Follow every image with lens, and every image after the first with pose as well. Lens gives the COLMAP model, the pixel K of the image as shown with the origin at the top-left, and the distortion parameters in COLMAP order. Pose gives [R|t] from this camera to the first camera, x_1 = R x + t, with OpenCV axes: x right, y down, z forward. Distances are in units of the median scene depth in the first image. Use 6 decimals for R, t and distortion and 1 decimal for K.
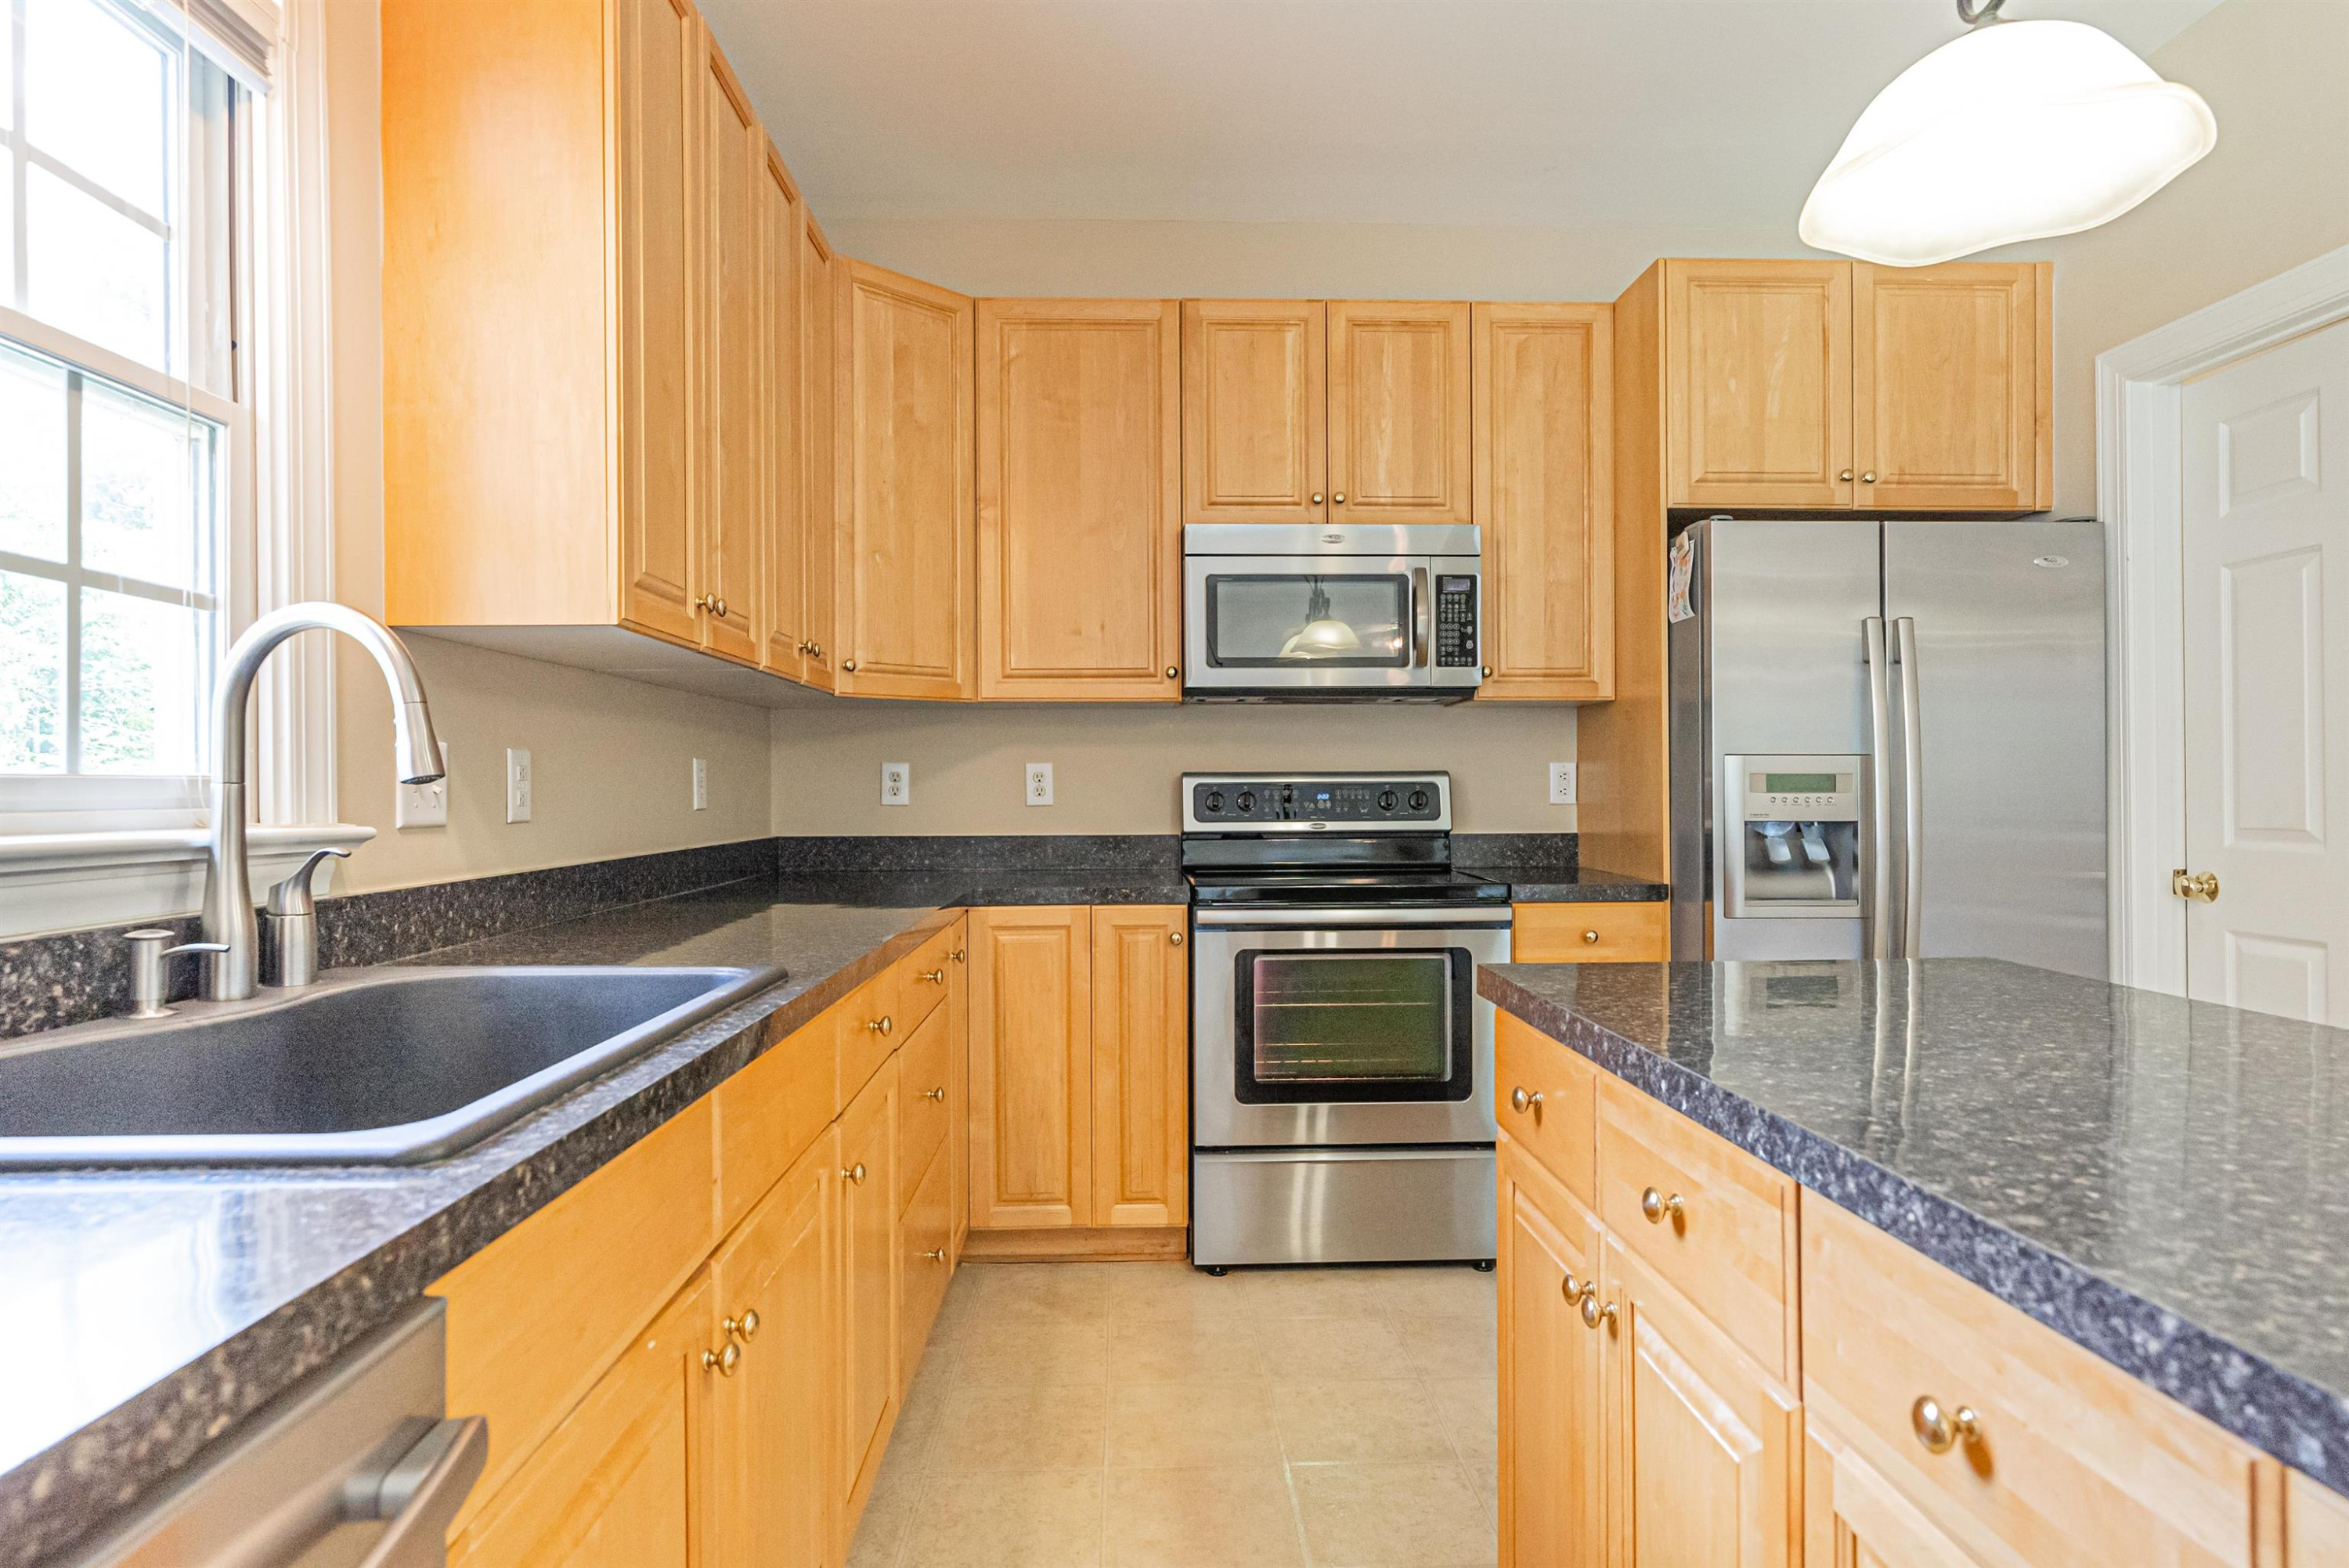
lens RADIAL K [[1301.5, 0, 1184.2], [0, 1301.5, 789.3], [0, 0, 1]] dist [-0.001343, -0.000712]
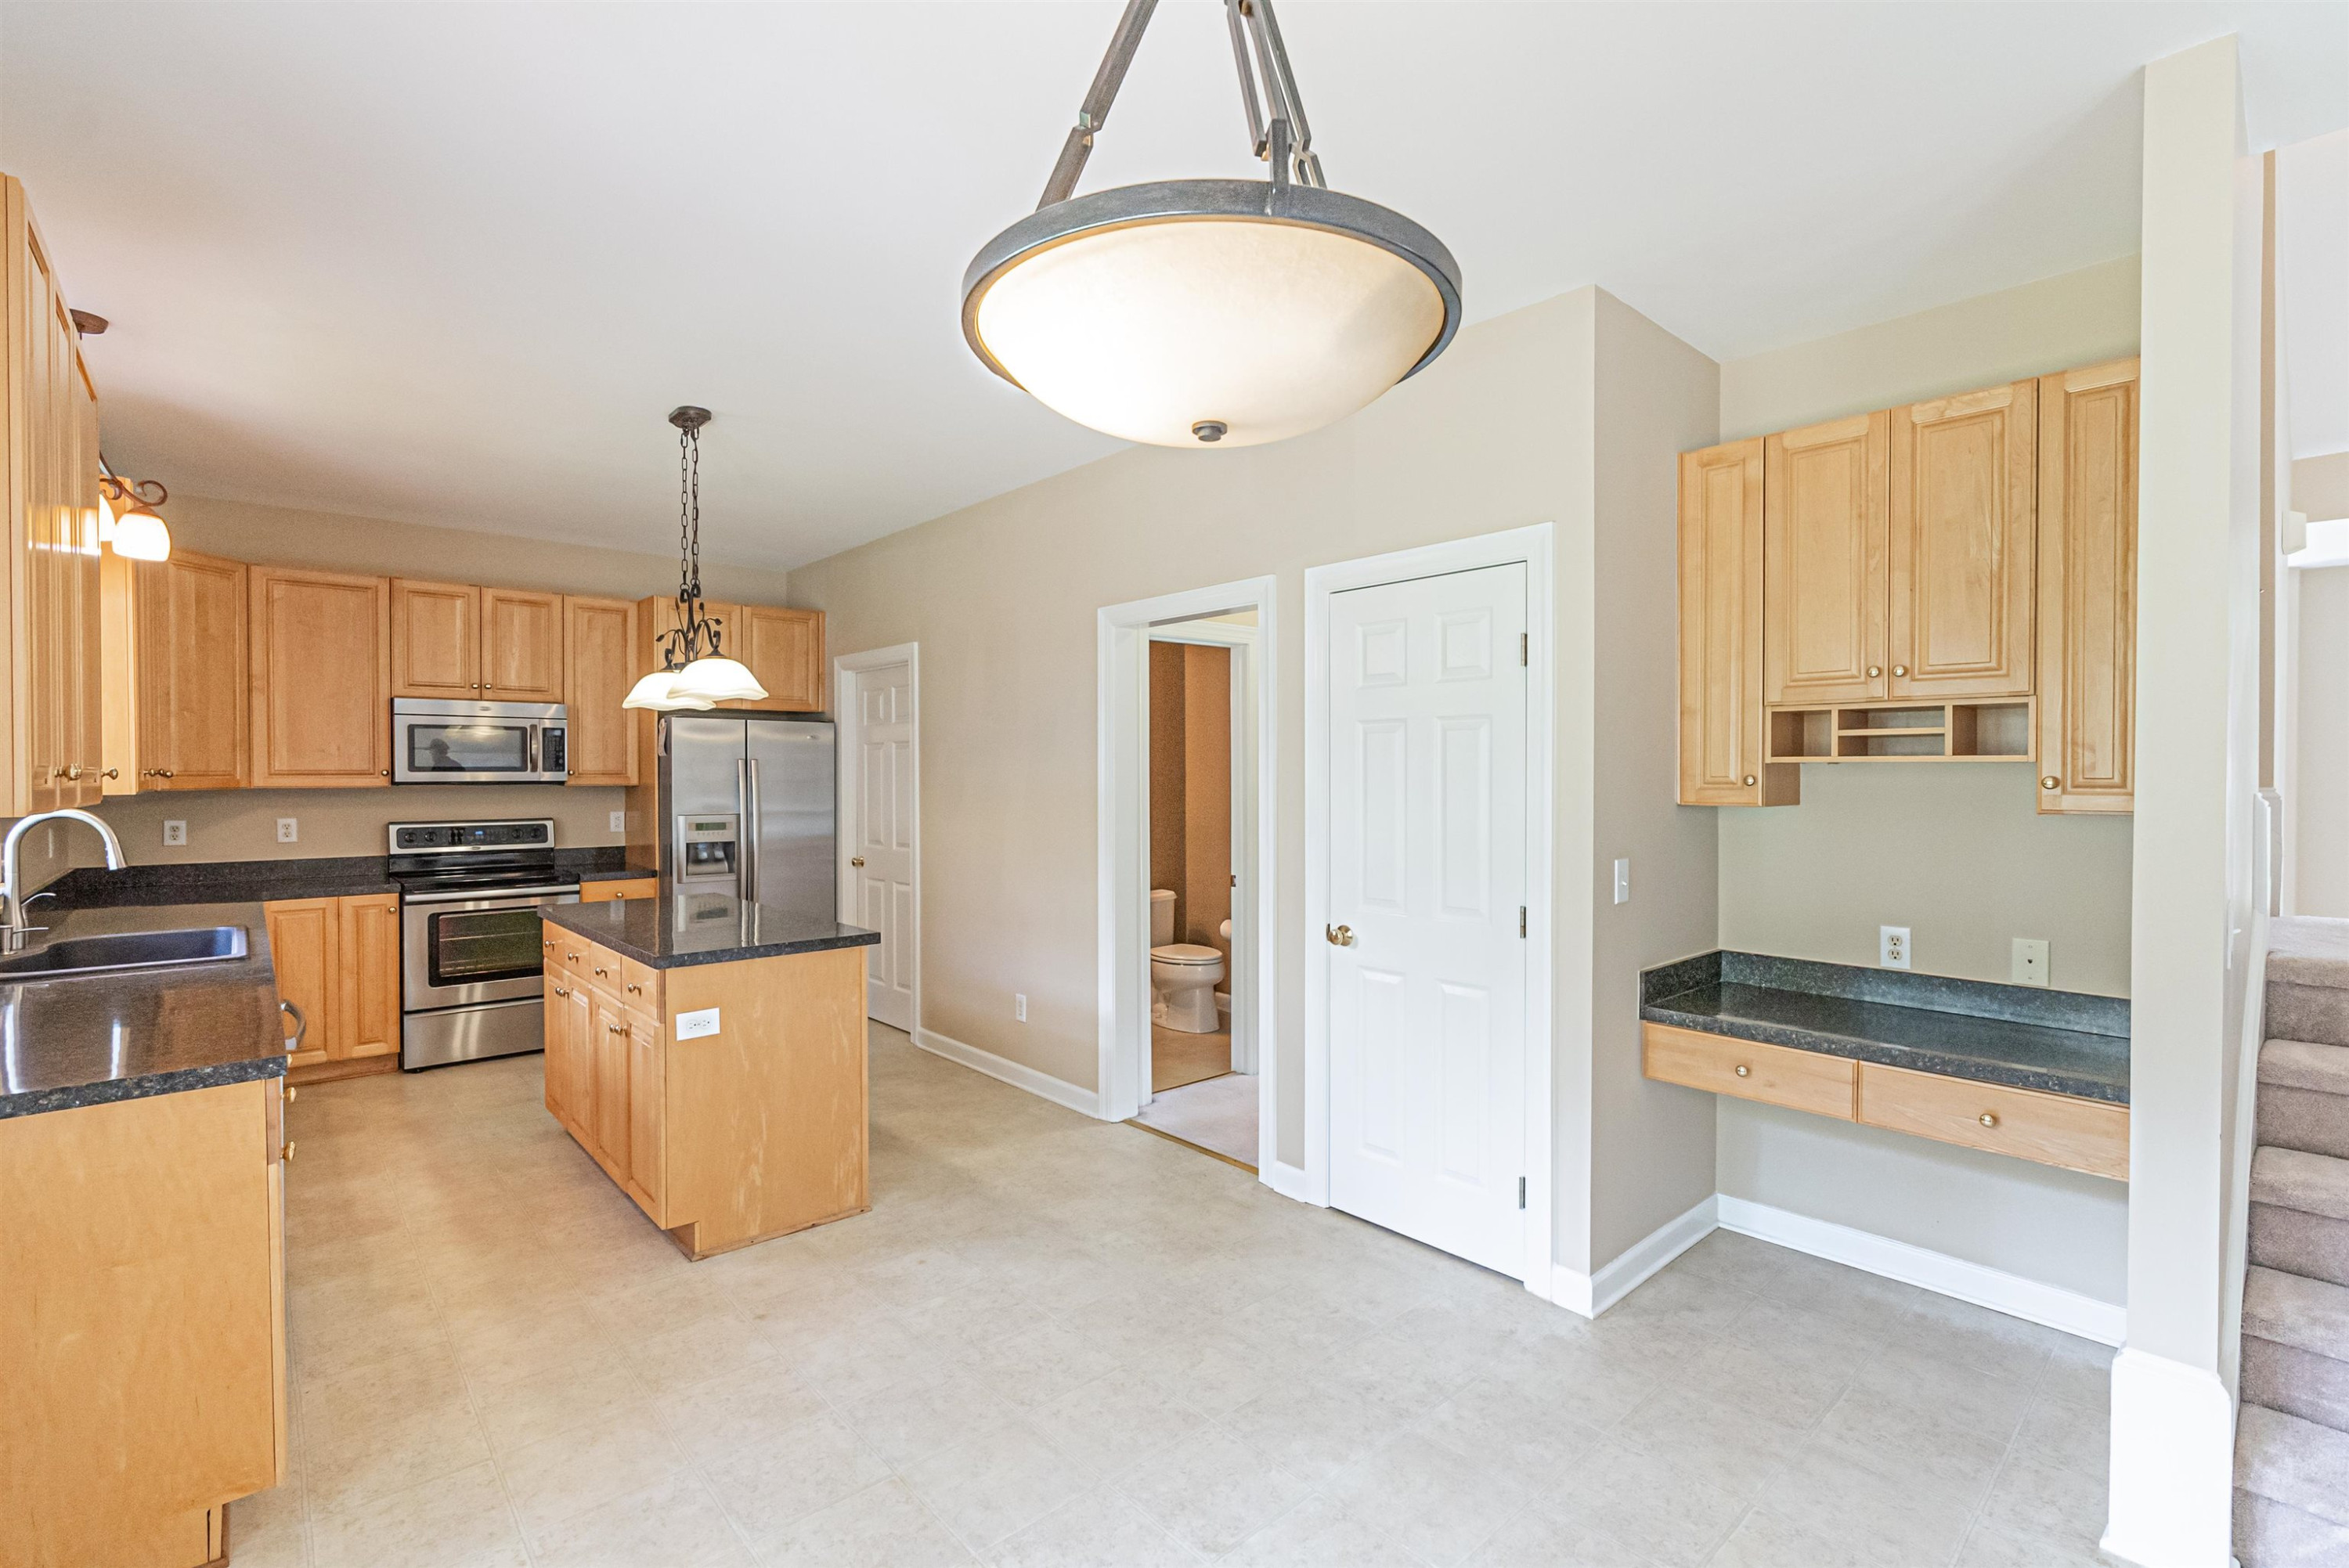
lens RADIAL K [[1060.2, 0, 1183.0], [0, 1060.2, 784.1], [0, 0, 1]] dist [-0.008670, 0.001603]
pose [[0.770872, -0.002308, 0.636986, -0.096134], [-0.003181, 0.999967, 0.007473, -0.090633], [-0.636982, -0.007787, 0.770839, -0.972329]]
